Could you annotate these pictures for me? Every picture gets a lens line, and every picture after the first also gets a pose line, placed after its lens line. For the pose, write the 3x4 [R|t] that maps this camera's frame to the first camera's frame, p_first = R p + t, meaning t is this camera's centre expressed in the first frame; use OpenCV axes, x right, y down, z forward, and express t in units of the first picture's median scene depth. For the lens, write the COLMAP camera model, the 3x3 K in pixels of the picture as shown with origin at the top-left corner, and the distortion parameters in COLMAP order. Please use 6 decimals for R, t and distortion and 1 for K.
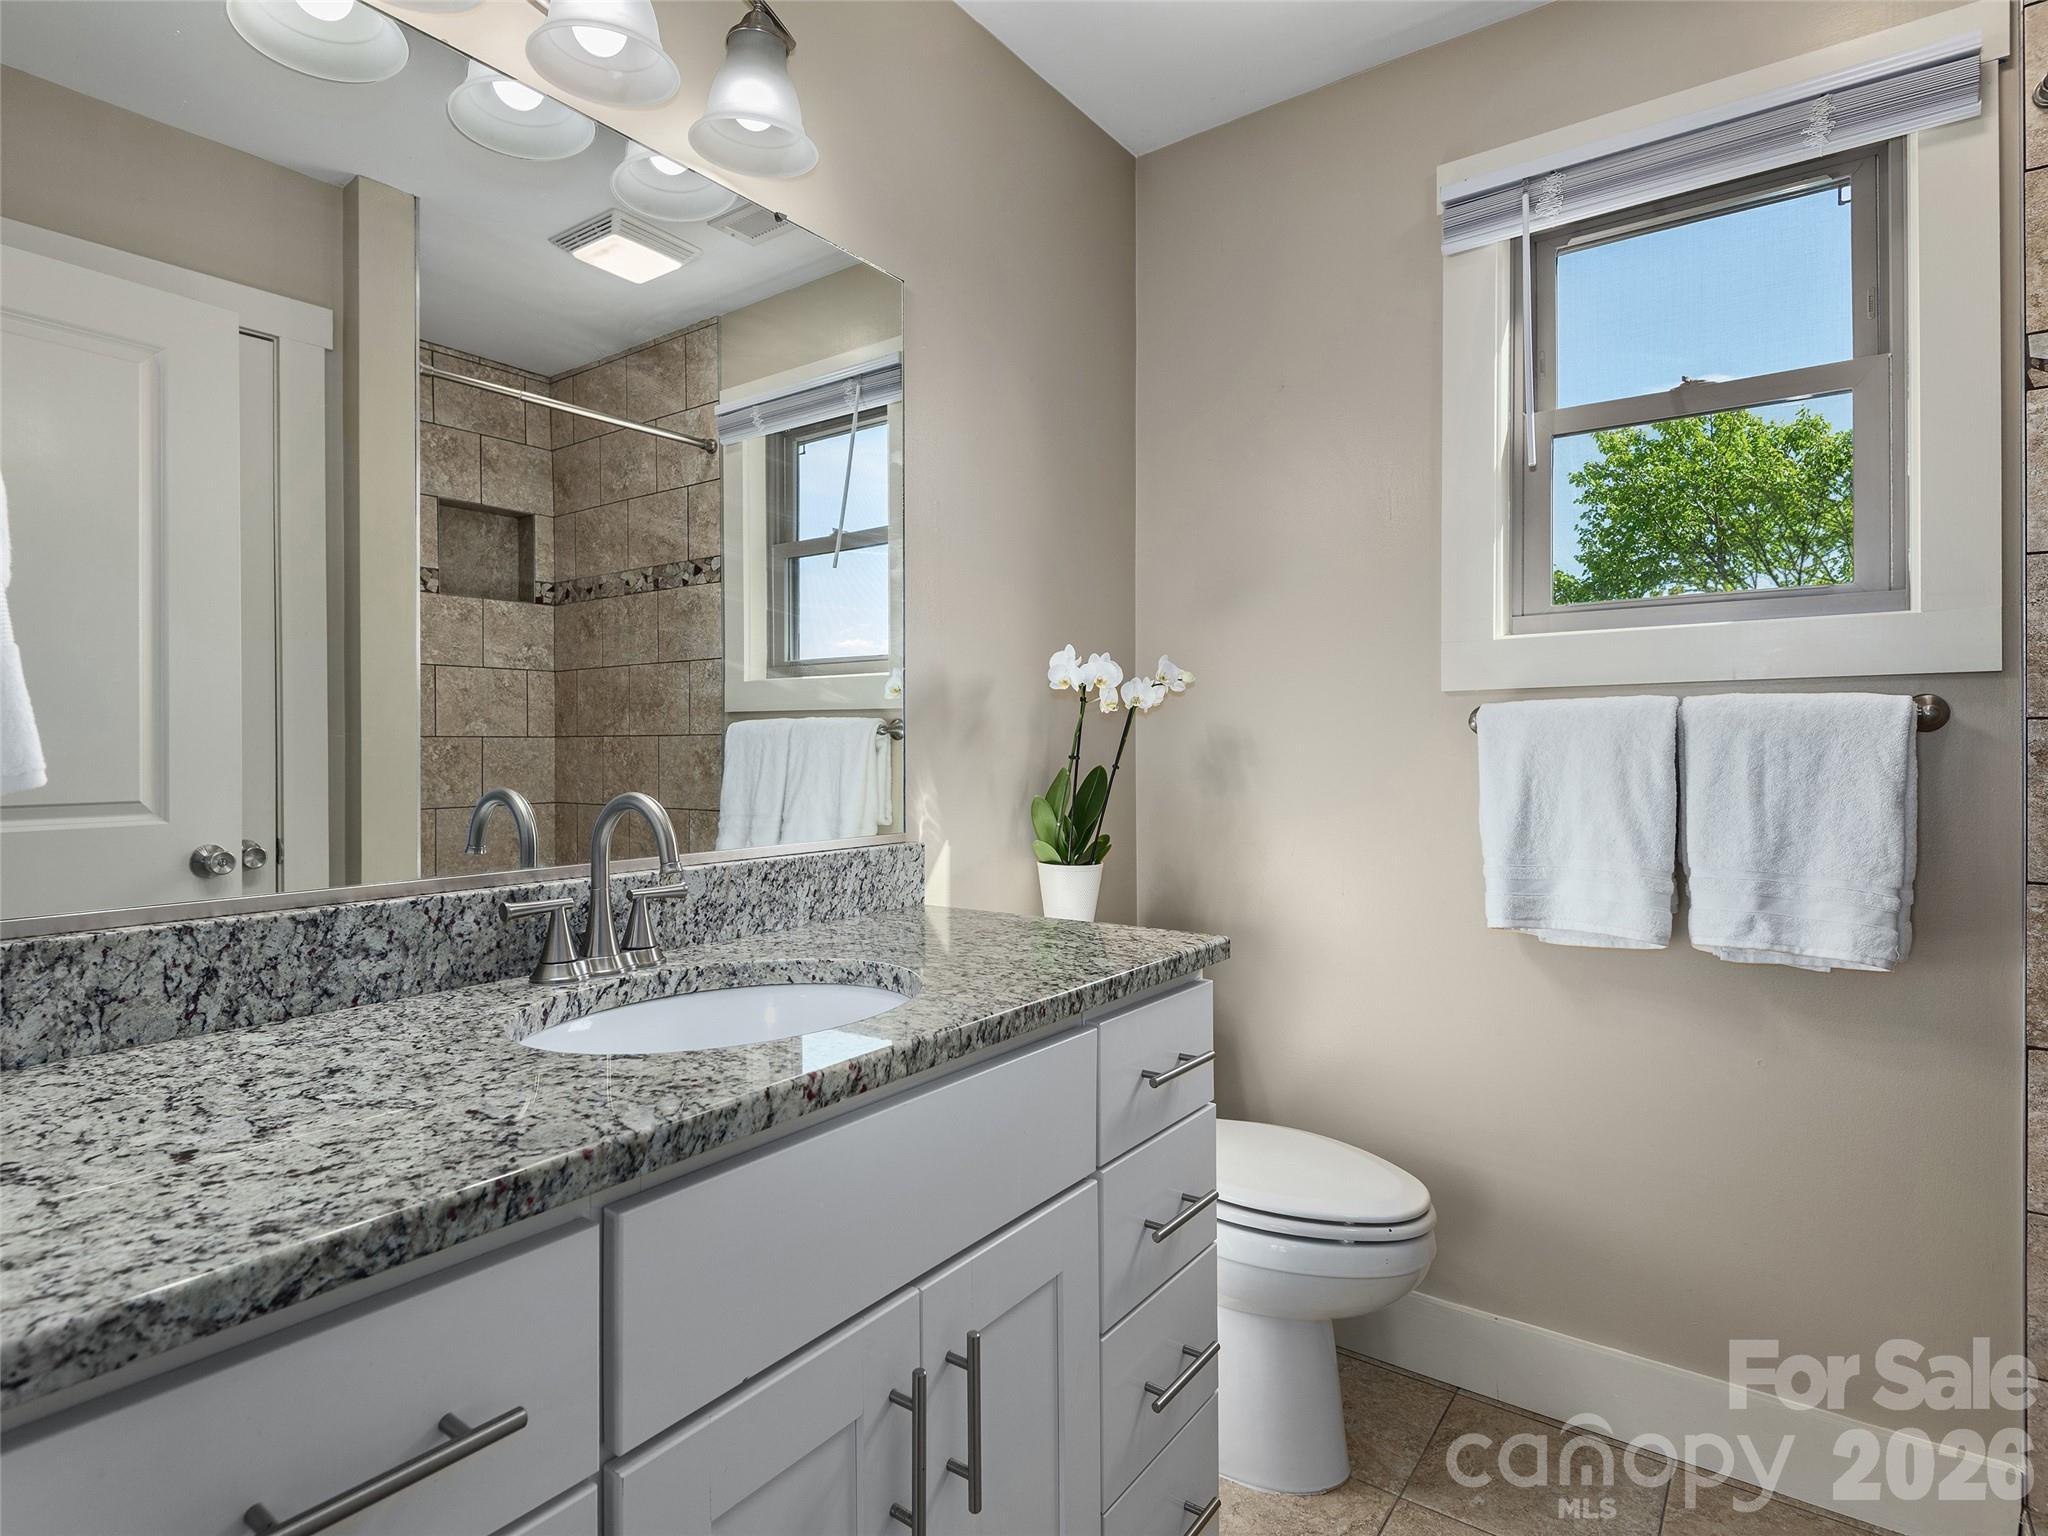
lens RADIAL K [[1062.6, 0, 1026.7], [0, 1062.6, 755.0], [0, 0, 1]] dist [0.006904, -0.003061]
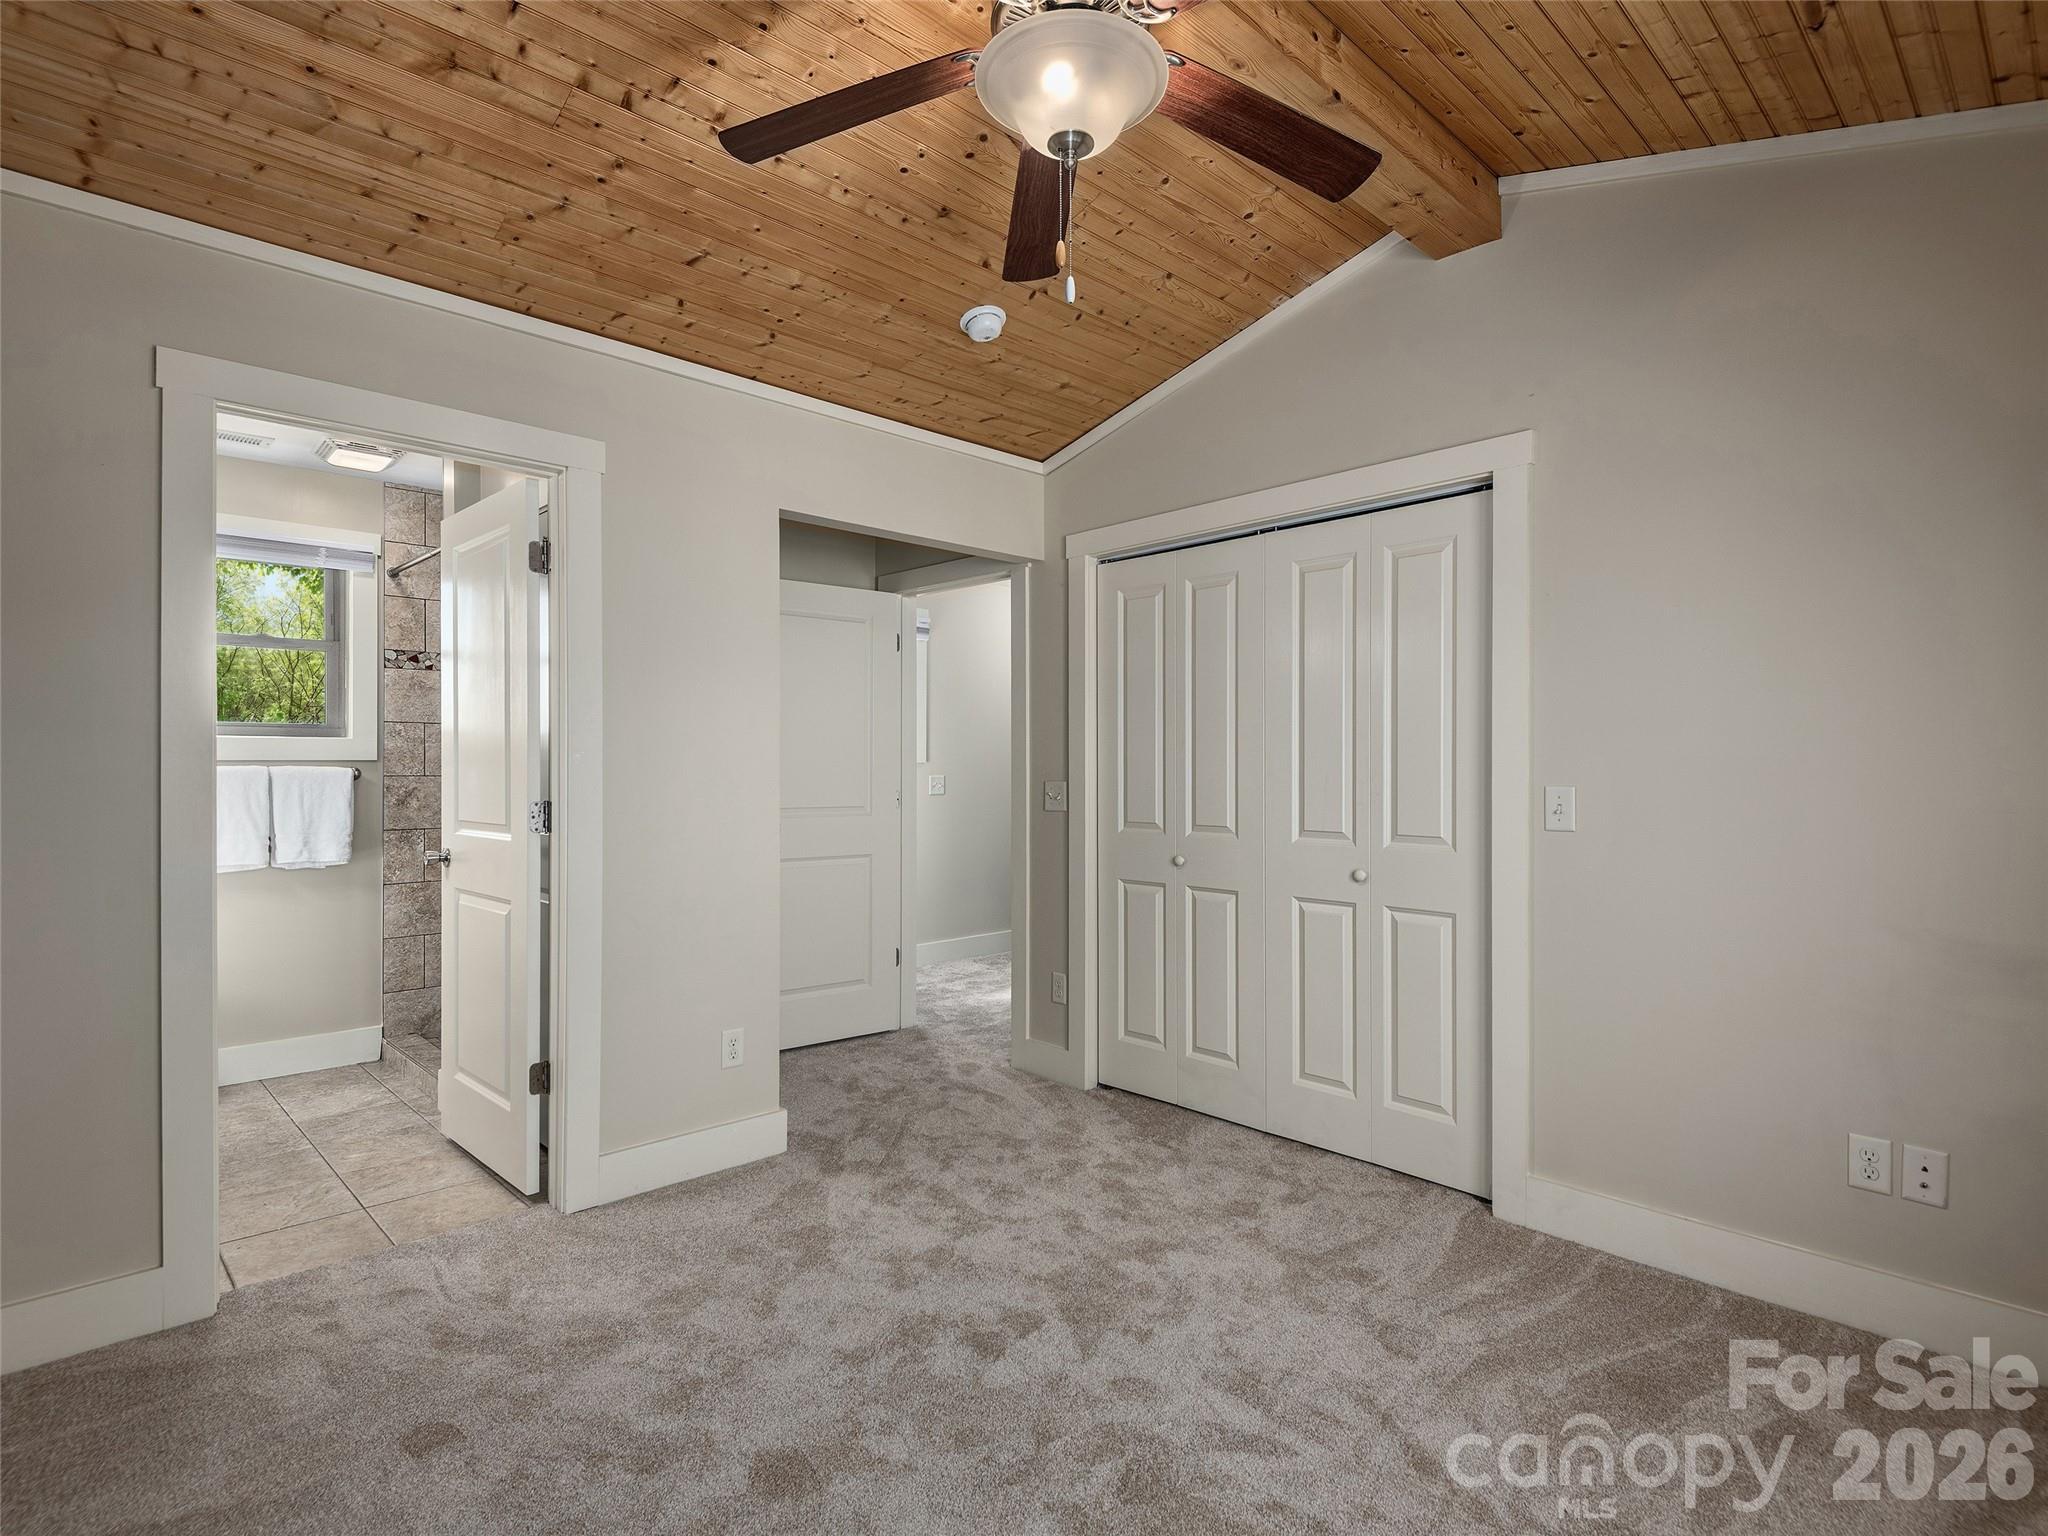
lens RADIAL K [[1062.6, 0, 1025.5], [0, 1062.6, 767.7], [0, 0, 1]] dist [0.006904, -0.003061]
pose [[0.178398, 0.003487, 0.983952, -1.630600], [0.005000, 0.999978, -0.004451, -0.033499], [-0.983946, 0.005714, 0.178377, -1.268668]]
